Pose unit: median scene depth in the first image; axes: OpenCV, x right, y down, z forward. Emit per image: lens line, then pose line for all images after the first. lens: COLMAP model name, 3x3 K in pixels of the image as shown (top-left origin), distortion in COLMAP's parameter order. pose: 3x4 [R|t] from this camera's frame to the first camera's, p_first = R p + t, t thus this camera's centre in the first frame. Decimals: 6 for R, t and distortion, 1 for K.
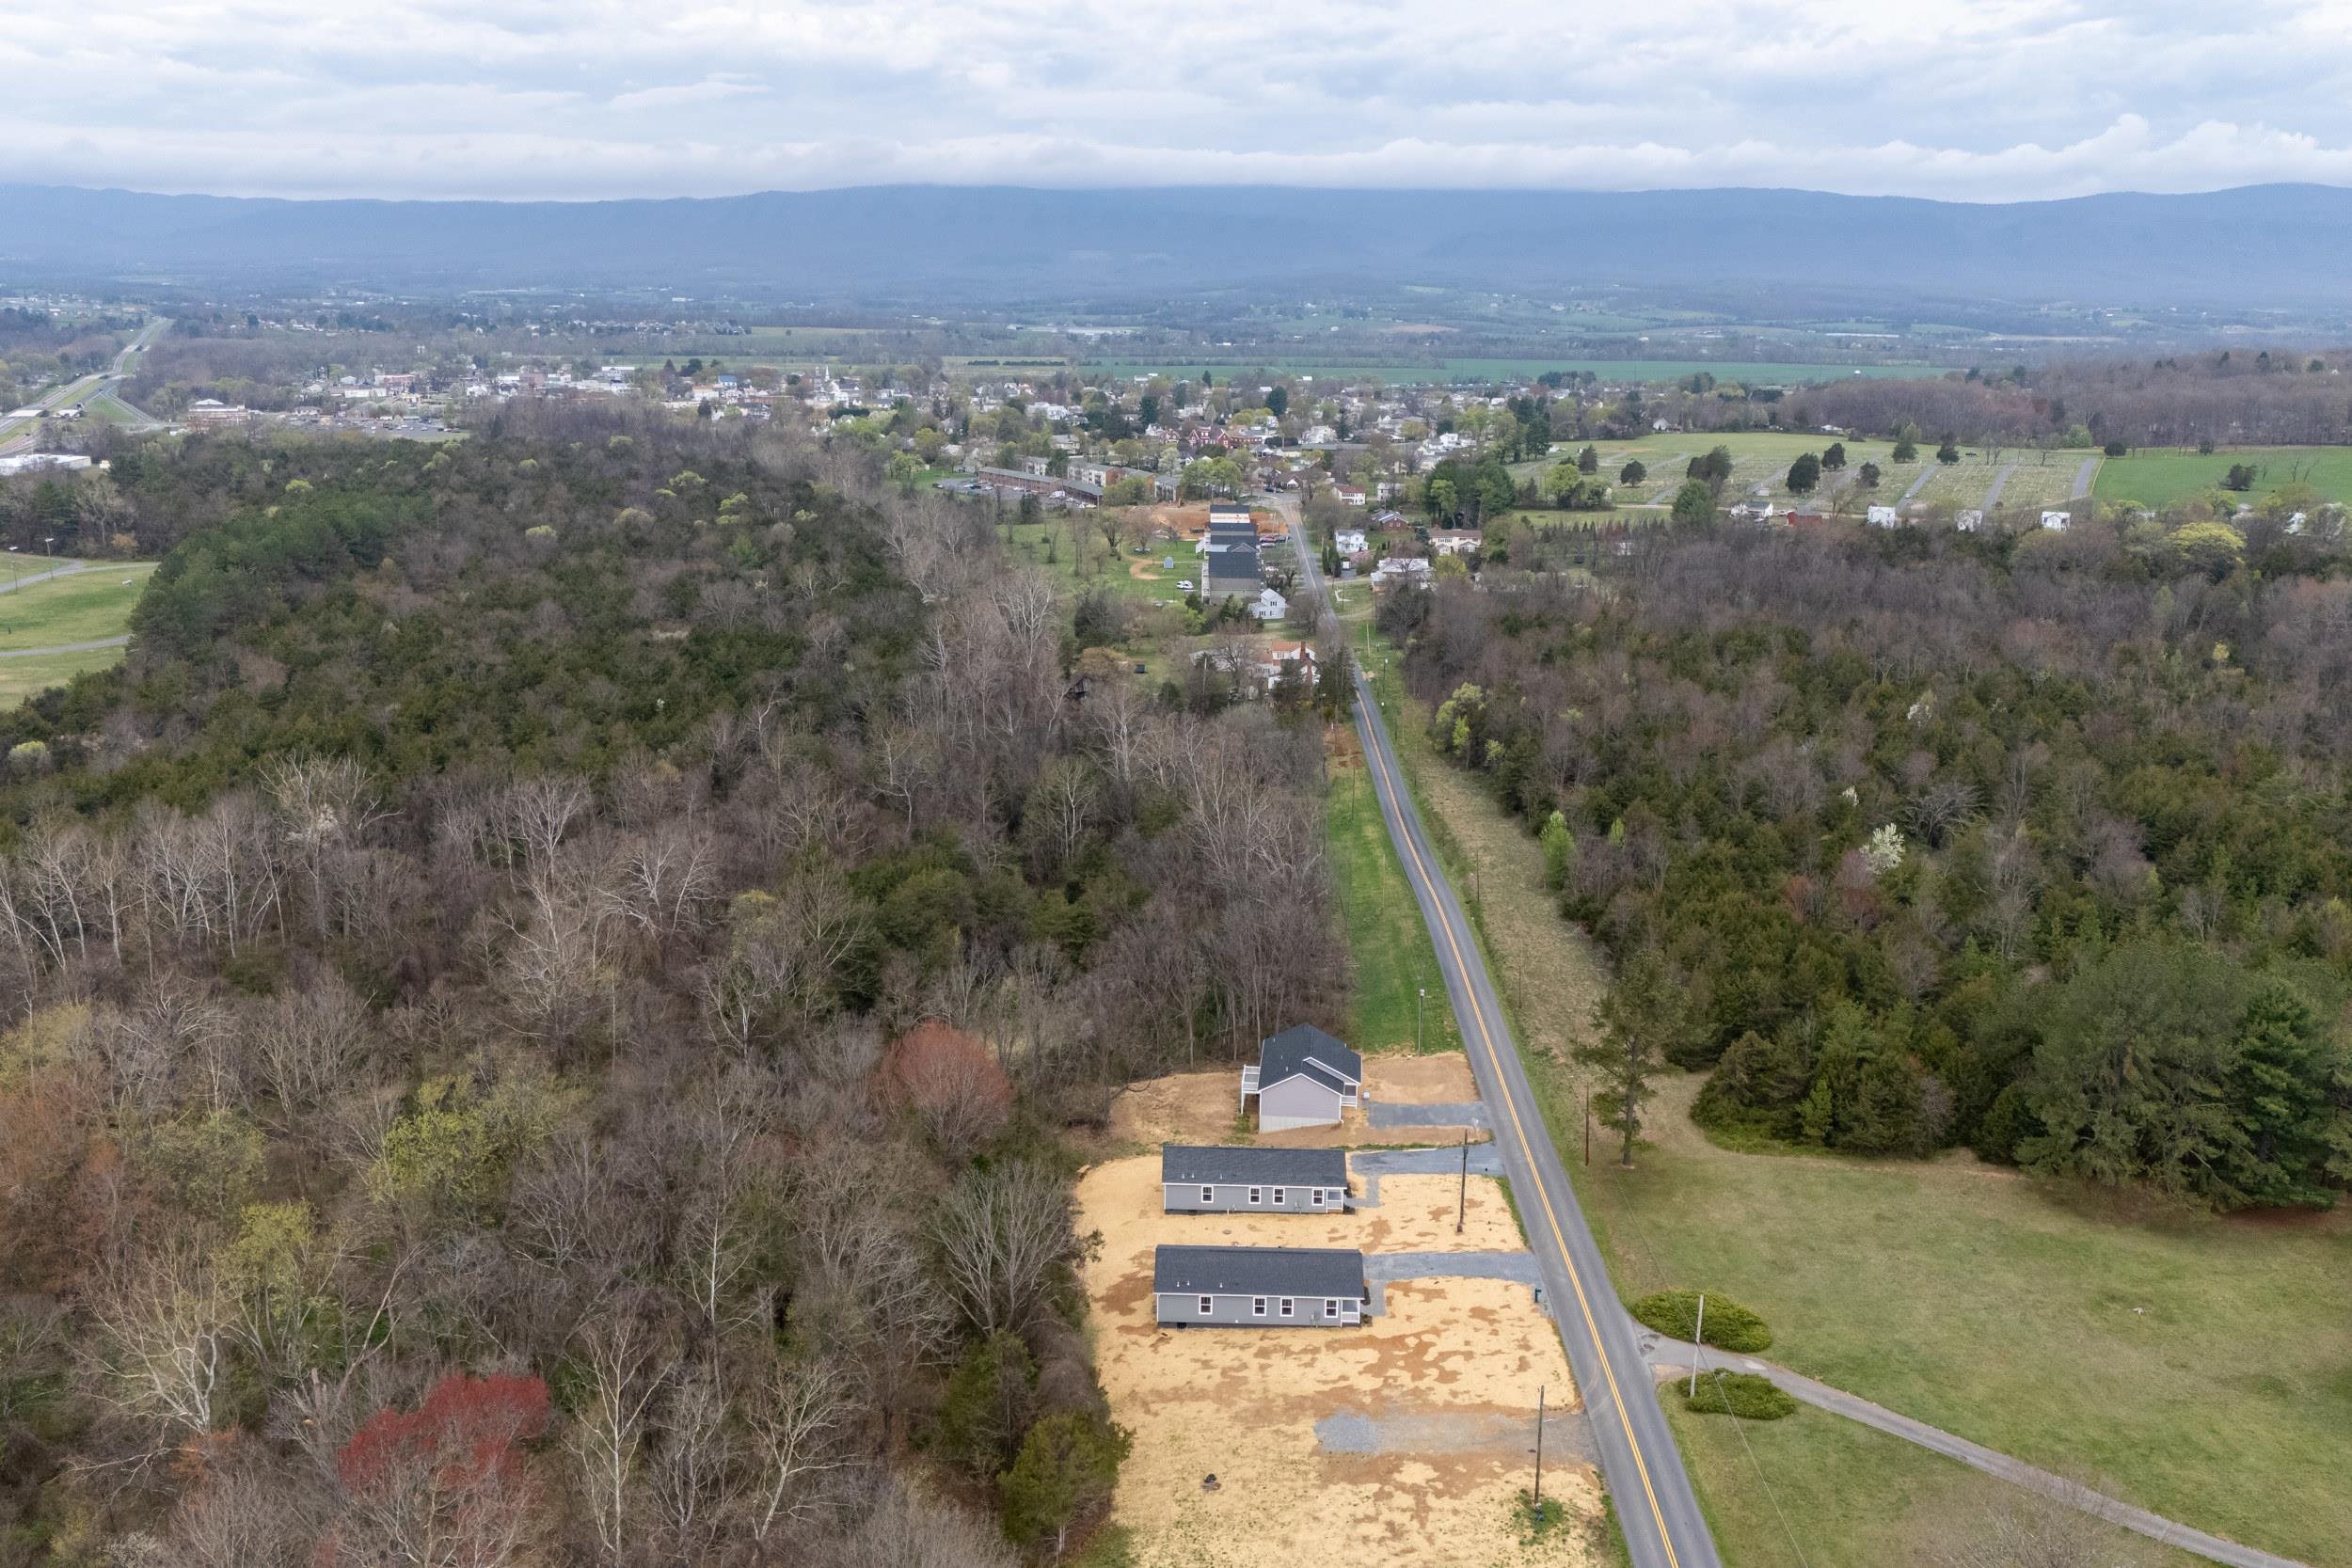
lens RADIAL K [[2032.7, 0, 1179.0], [0, 2032.7, 786.3], [0, 0, 1]] dist [0.095883, -0.114514]
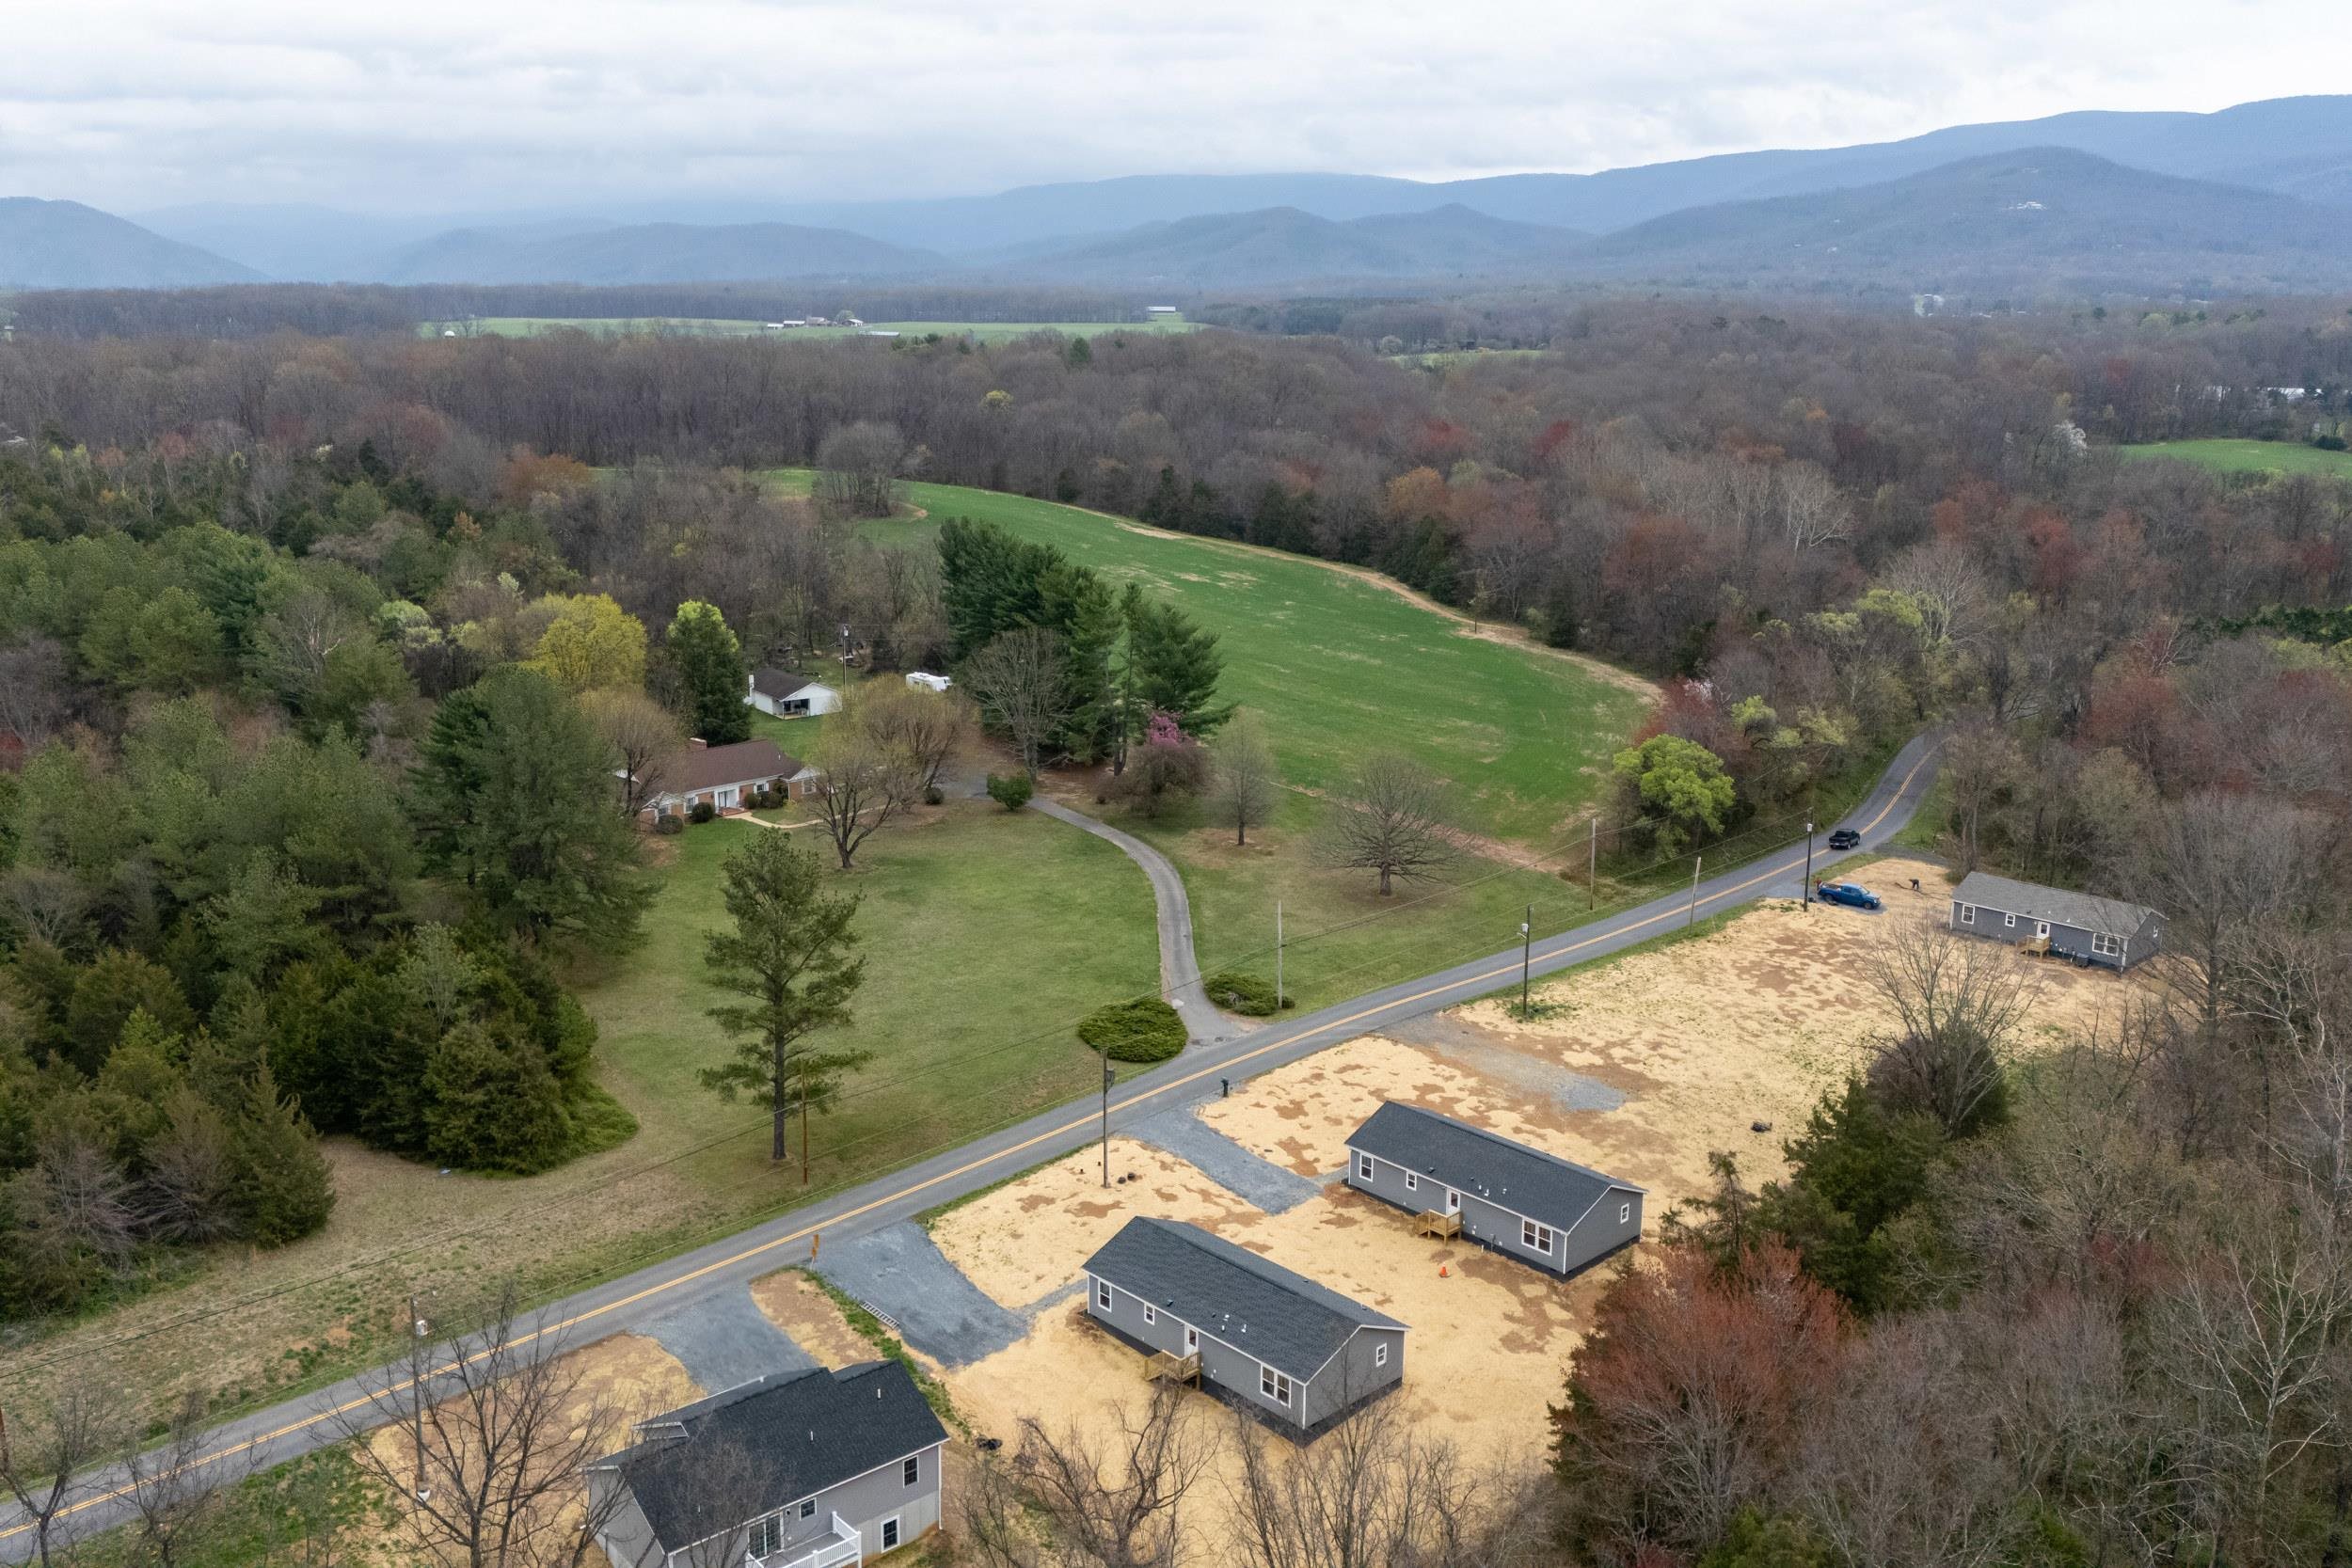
lens RADIAL K [[2032.7, 0, 1189.2], [0, 2032.7, 801.4], [0, 0, 1]] dist [0.095883, -0.114514]
pose [[-0.717383, -0.185322, 0.671578, -0.331859], [0.147551, 0.901687, 0.406435, -0.188329], [-0.680875, 0.390662, -0.619510, 1.375273]]
